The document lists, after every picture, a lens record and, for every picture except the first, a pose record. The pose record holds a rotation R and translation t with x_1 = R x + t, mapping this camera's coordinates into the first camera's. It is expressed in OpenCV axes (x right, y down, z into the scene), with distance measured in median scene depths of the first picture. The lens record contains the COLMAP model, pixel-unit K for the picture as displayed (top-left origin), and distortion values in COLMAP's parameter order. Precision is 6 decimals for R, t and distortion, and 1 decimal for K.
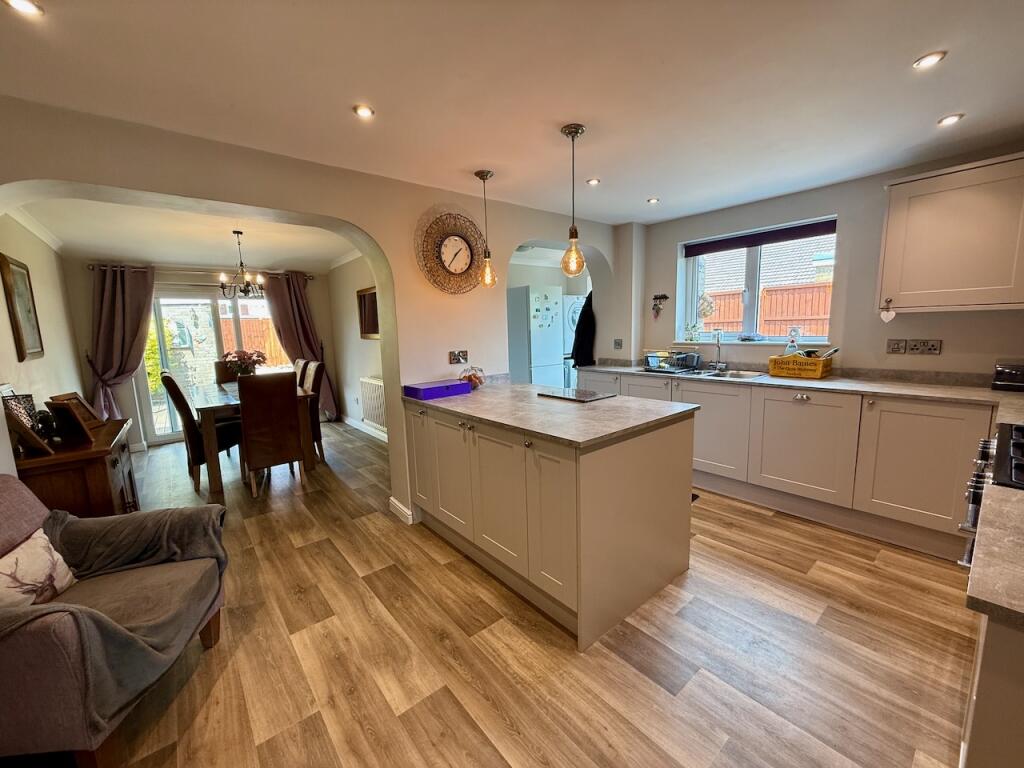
lens RADIAL K [[408.1, 0, 507.9], [0, 408.1, 385.3], [0, 0, 1]] dist [-0.000113, -0.000009]
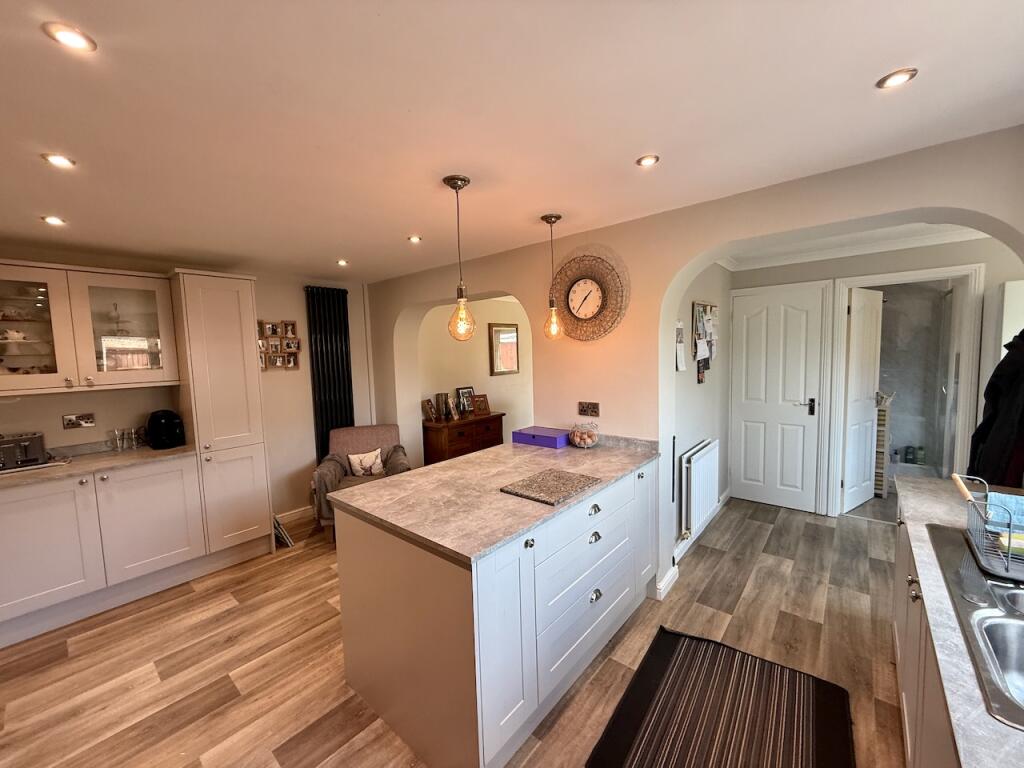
lens RADIAL K [[408.1, 0, 512.0], [0, 408.1, 386.3], [0, 0, 1]] dist [-0.000113, -0.000009]
pose [[0.174801, 0.109037, -0.978548, 0.890286], [-0.117632, 0.989044, 0.089193, -0.218662], [0.977552, 0.099517, 0.185712, 0.802712]]
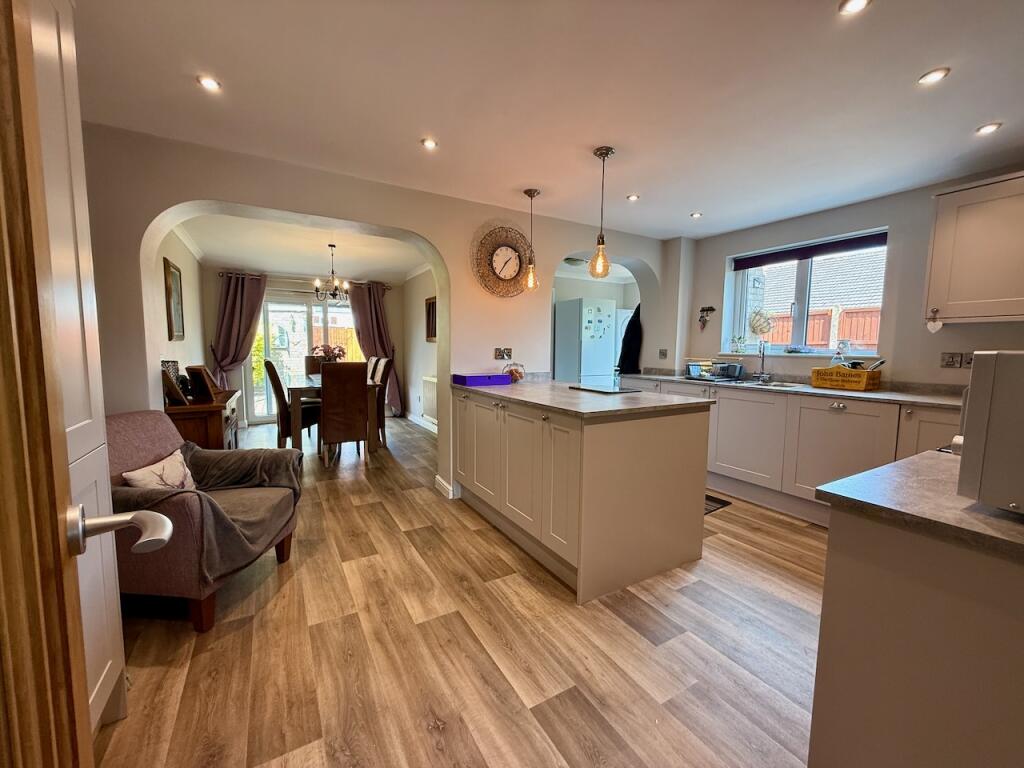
lens RADIAL K [[408.1, 0, 507.9], [0, 408.1, 385.1], [0, 0, 1]] dist [-0.000113, -0.000009]
pose [[0.985495, 0.055909, -0.160231, 0.091438], [-0.063616, 0.997032, -0.043373, 0.078651], [0.157330, 0.052937, 0.986126, -0.115949]]
